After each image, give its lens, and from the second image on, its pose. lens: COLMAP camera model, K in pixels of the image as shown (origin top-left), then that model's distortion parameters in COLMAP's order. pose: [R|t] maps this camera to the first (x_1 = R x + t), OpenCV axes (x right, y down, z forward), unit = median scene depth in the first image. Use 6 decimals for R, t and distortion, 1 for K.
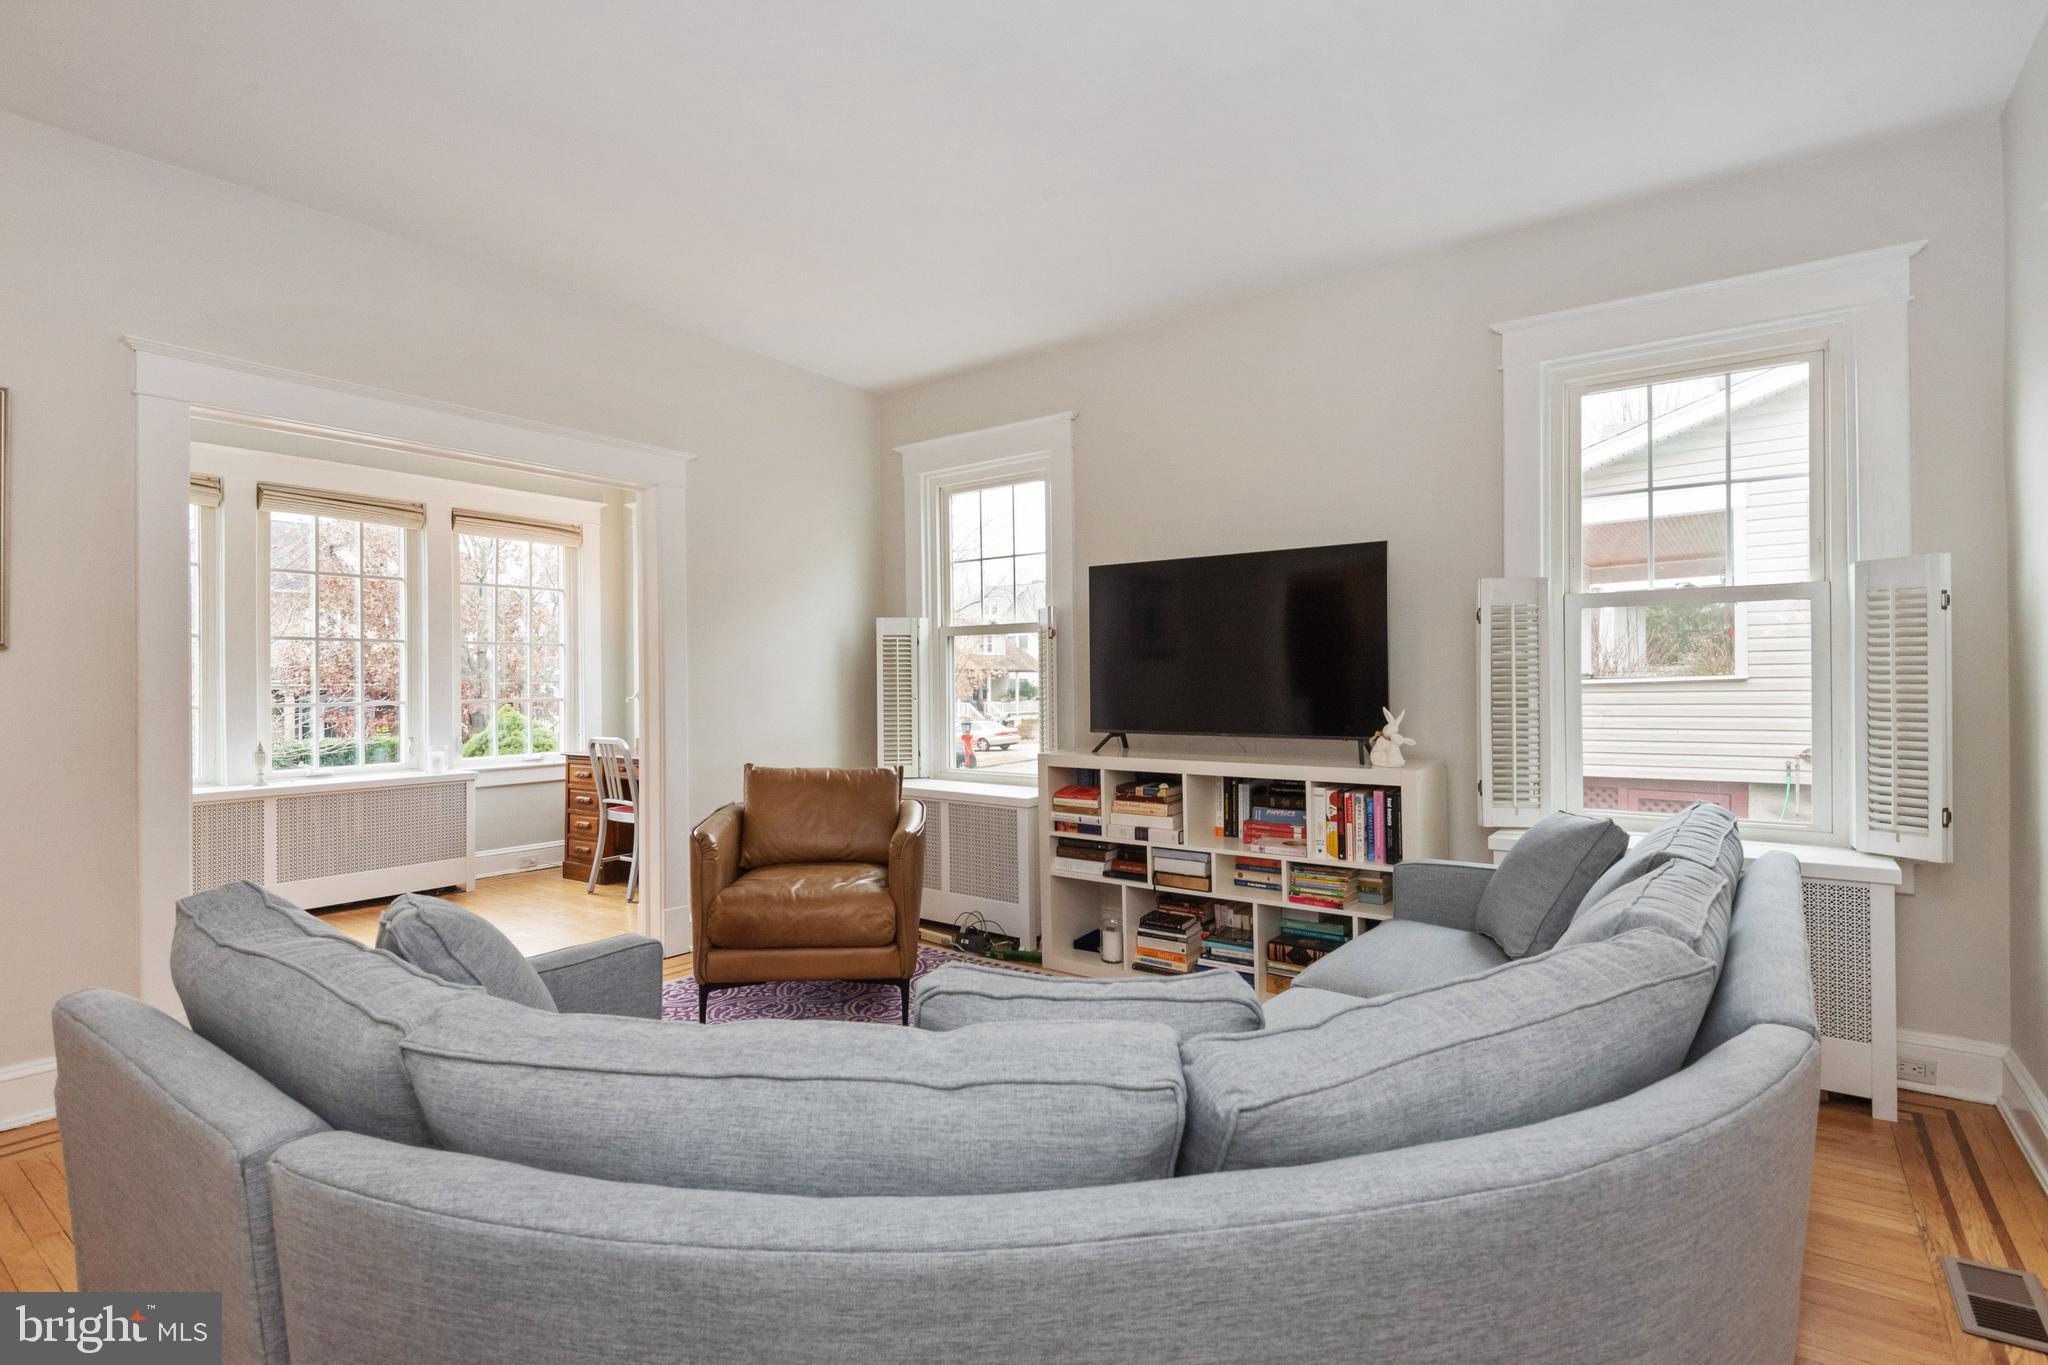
lens RADIAL K [[989.9, 0, 1027.0], [0, 989.9, 679.6], [0, 0, 1]] dist [0.000793, 0.000130]
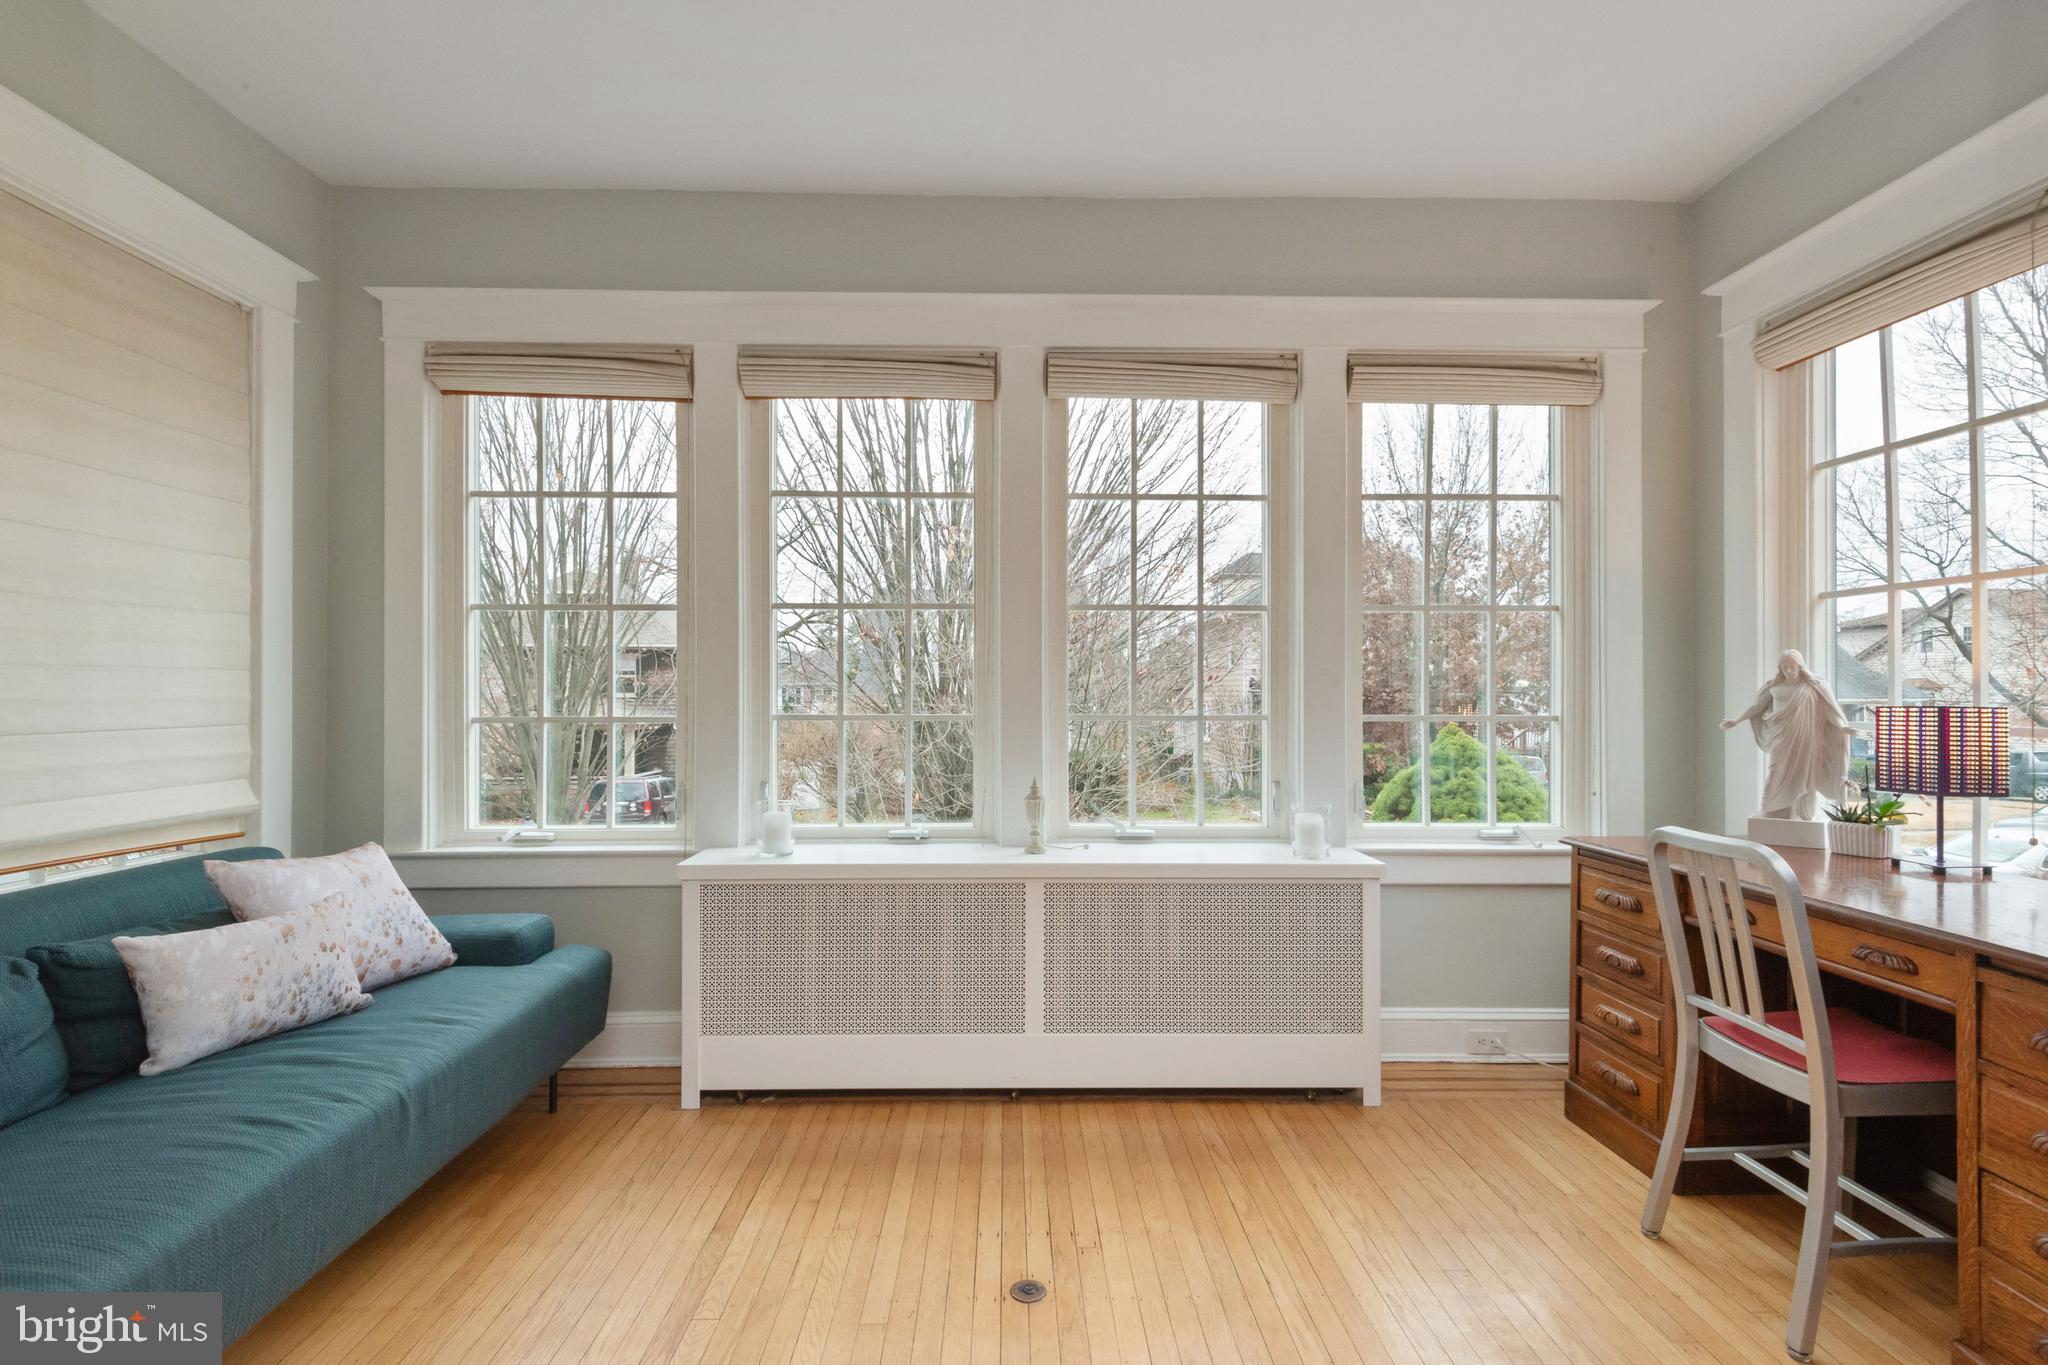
lens RADIAL K [[985.0, 0, 1009.6], [0, 985.0, 681.0], [0, 0, 1]] dist [0.016764, -0.000035]
pose [[0.607501, 0.000681, -0.794319, -0.270084], [-0.003918, 0.999990, -0.002140, 0.004616], [0.794309, 0.004412, 0.607498, 0.536397]]
